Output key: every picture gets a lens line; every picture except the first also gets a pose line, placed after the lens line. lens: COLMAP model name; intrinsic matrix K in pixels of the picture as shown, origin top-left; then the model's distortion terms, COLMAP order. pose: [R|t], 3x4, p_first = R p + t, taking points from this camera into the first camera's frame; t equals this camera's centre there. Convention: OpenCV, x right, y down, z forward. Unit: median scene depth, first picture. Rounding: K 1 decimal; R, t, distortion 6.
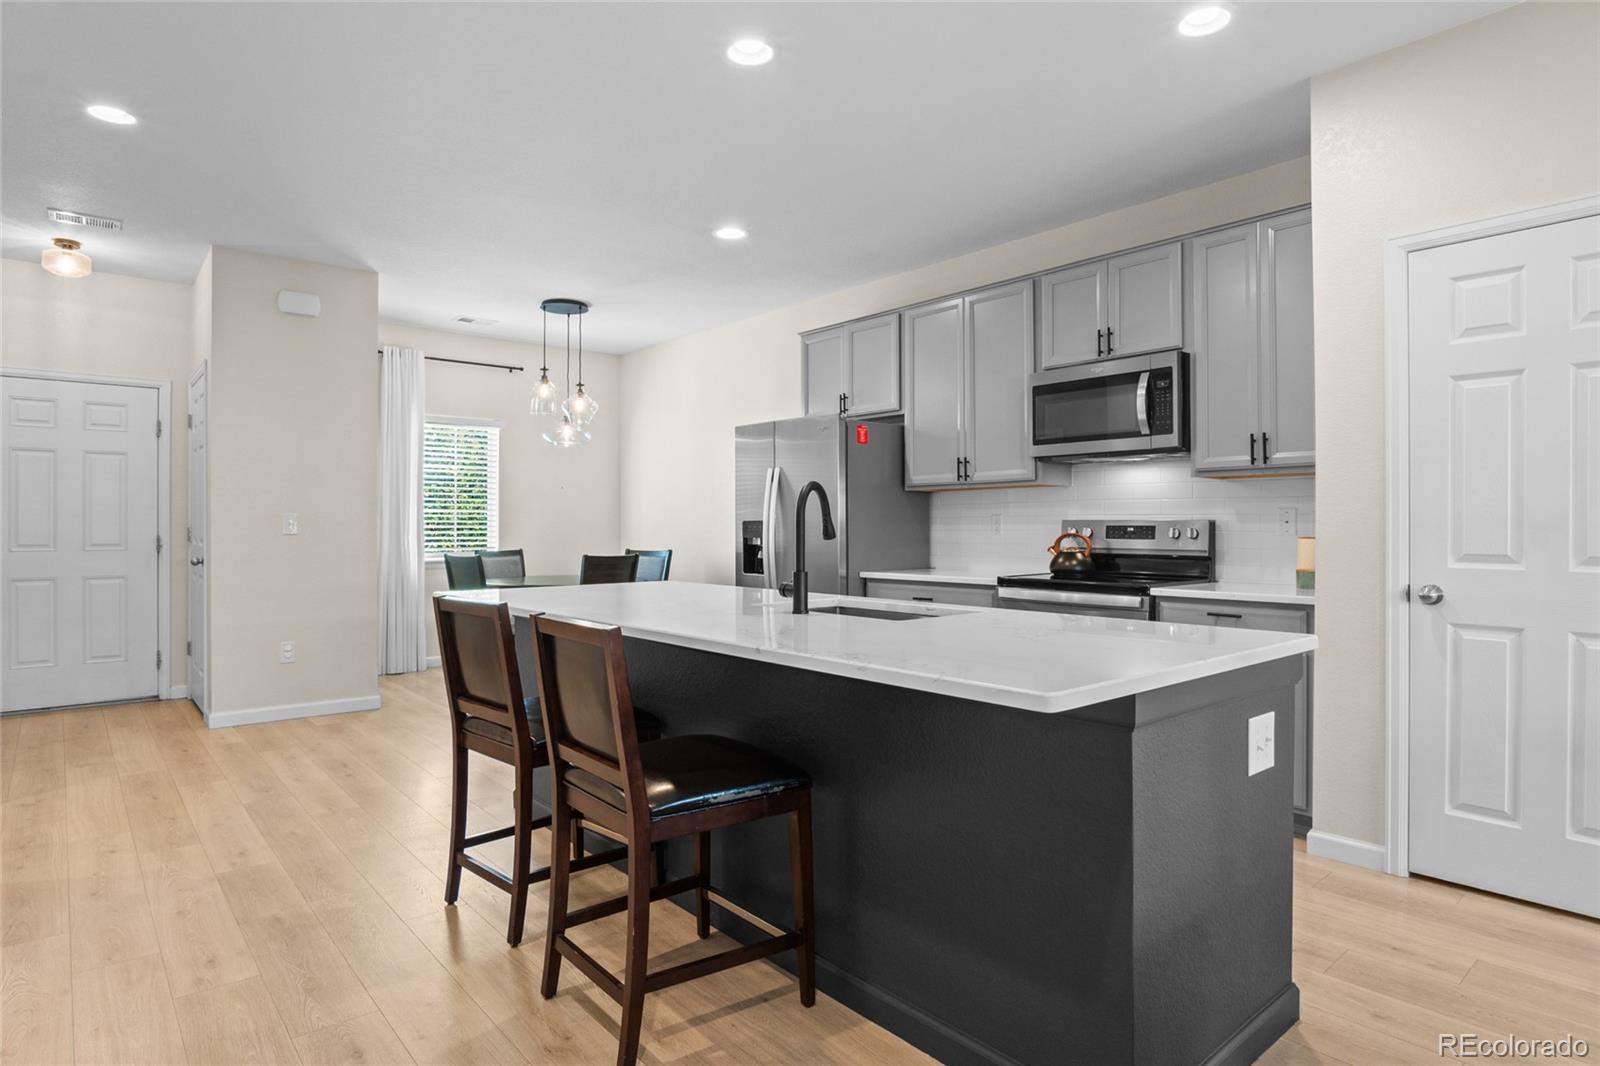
lens RADIAL K [[871.7, 0, 787.9], [0, 871.7, 524.3], [0, 0, 1]] dist [-0.033332, 0.008399]
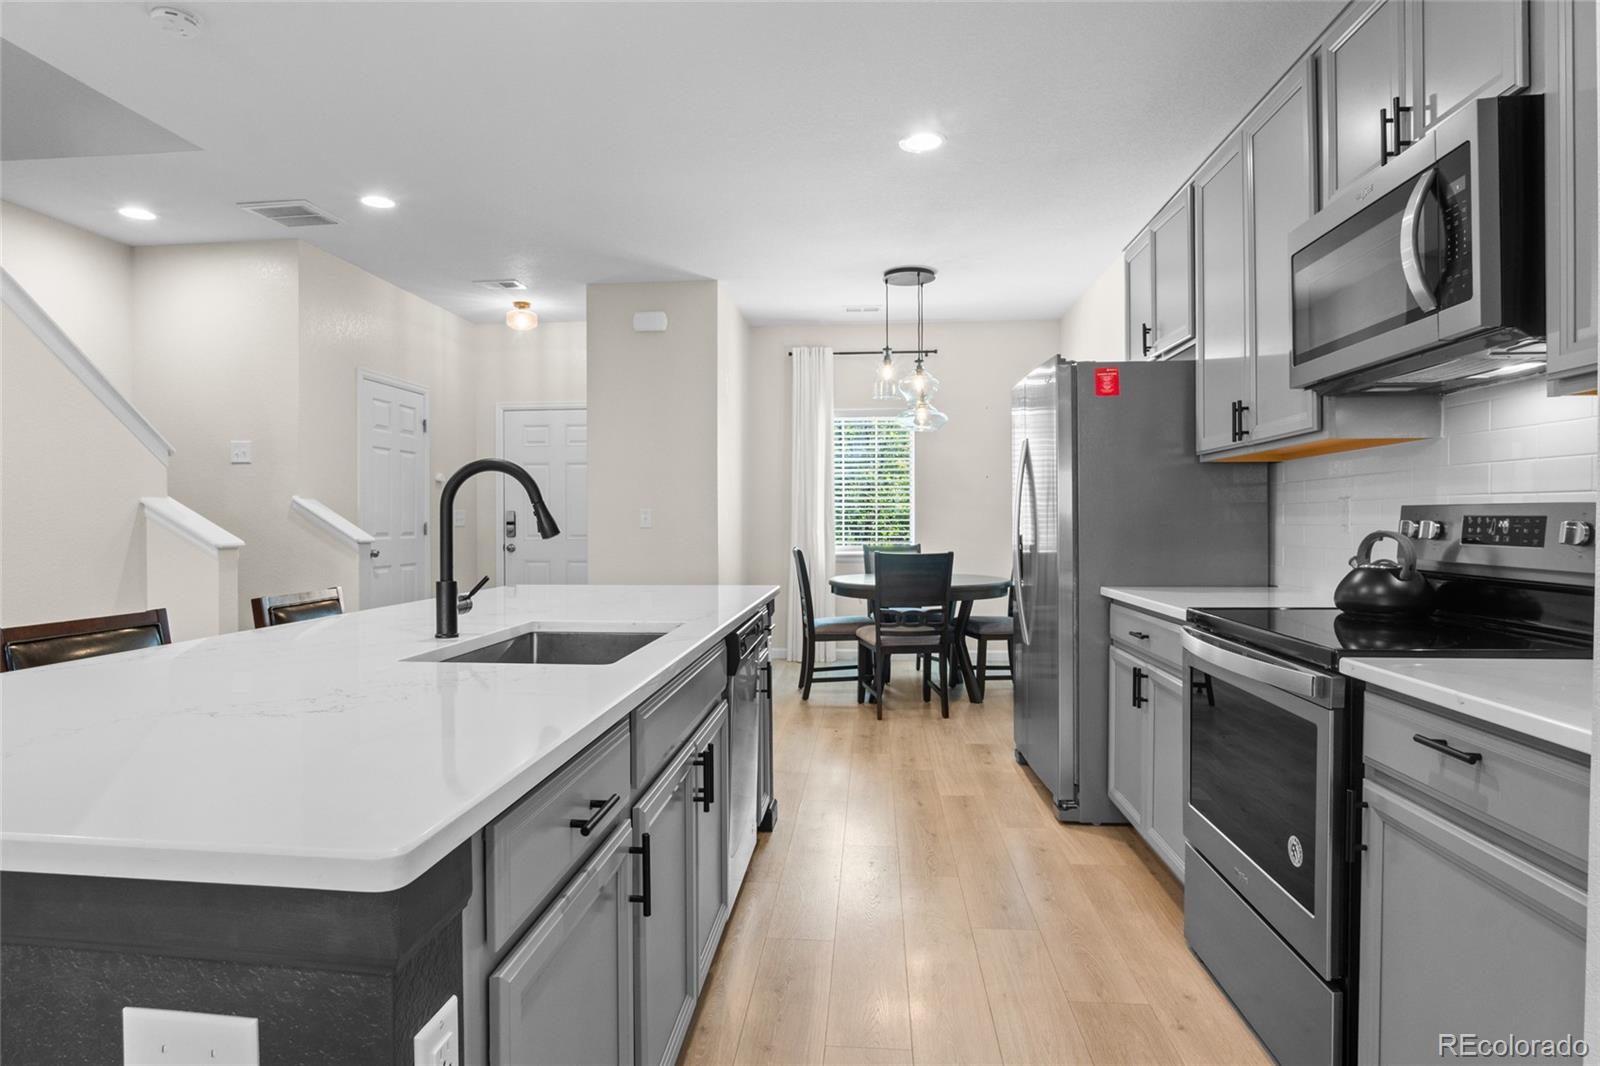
lens RADIAL K [[871.7, 0, 788.7], [0, 871.7, 522.6], [0, 0, 1]] dist [-0.033332, 0.008399]
pose [[0.697534, 0.000066, -0.716551, 0.403472], [0.004584, 0.999979, 0.004554, 0.000853], [0.716537, -0.006461, 0.697519, 0.369663]]
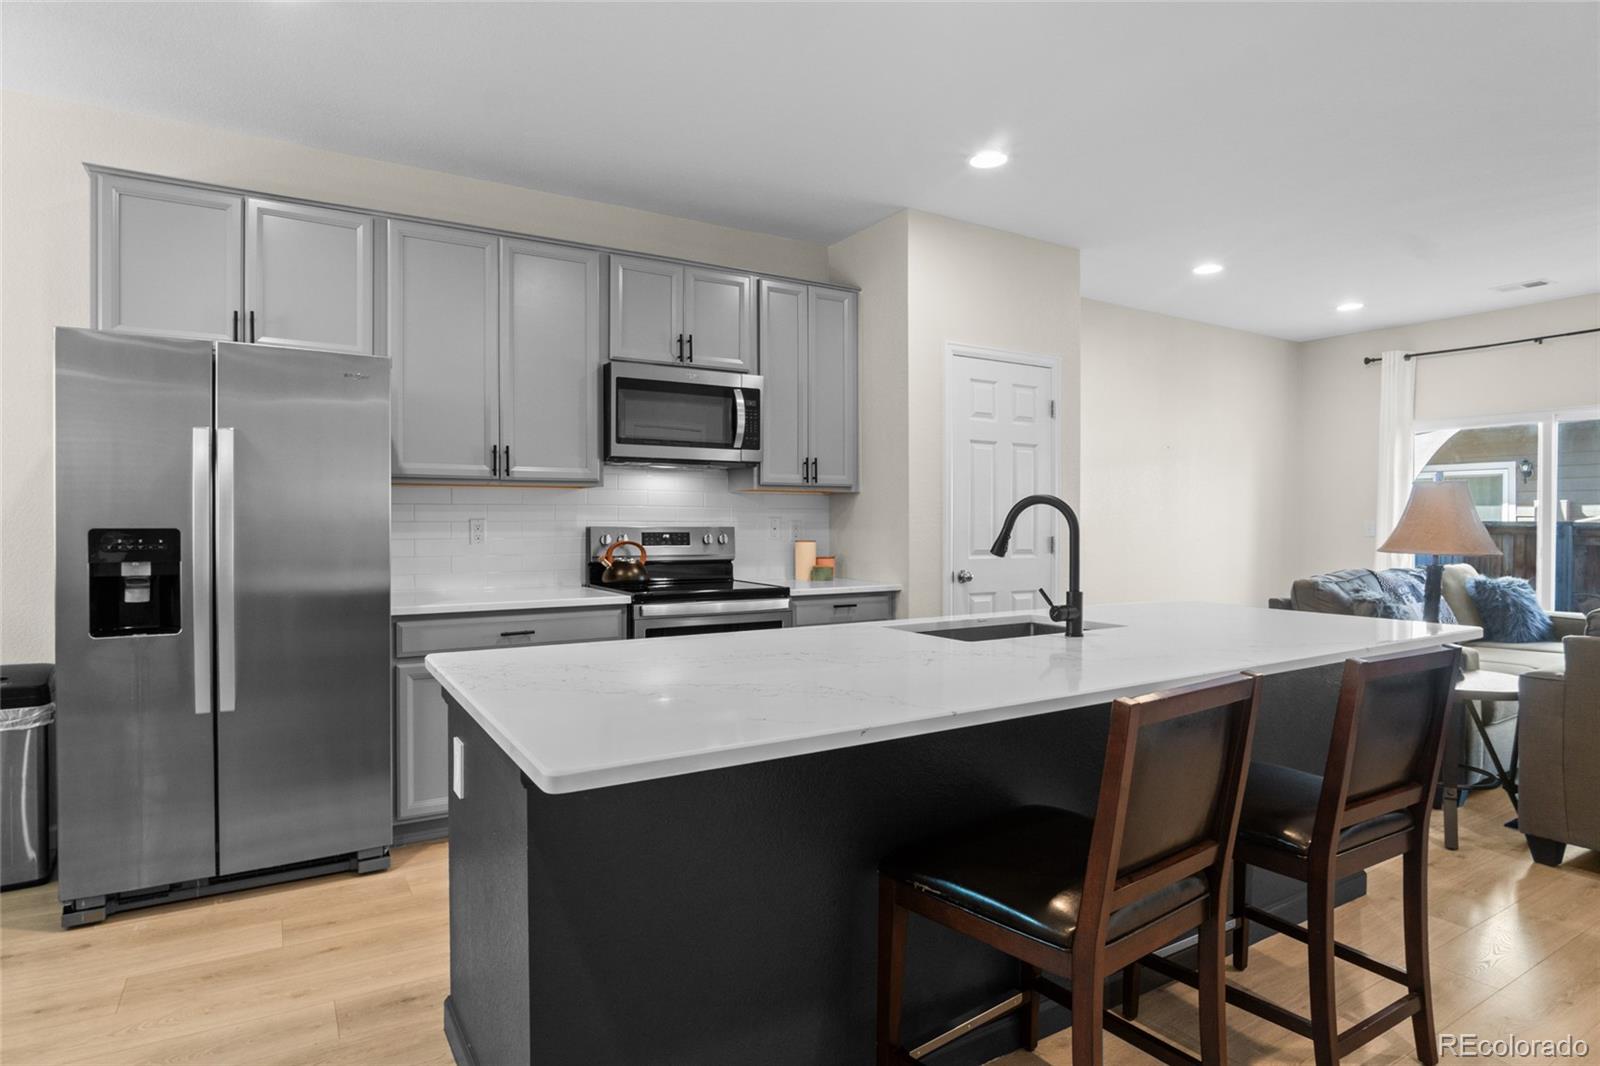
lens RADIAL K [[871.7, 0, 790.8], [0, 871.7, 526.9], [0, 0, 1]] dist [-0.033332, 0.008399]
pose [[0.161711, -0.007063, 0.986813, -0.513959], [-0.003913, 0.999962, 0.007799, -0.011831], [-0.986830, -0.005123, 0.161677, 0.615440]]
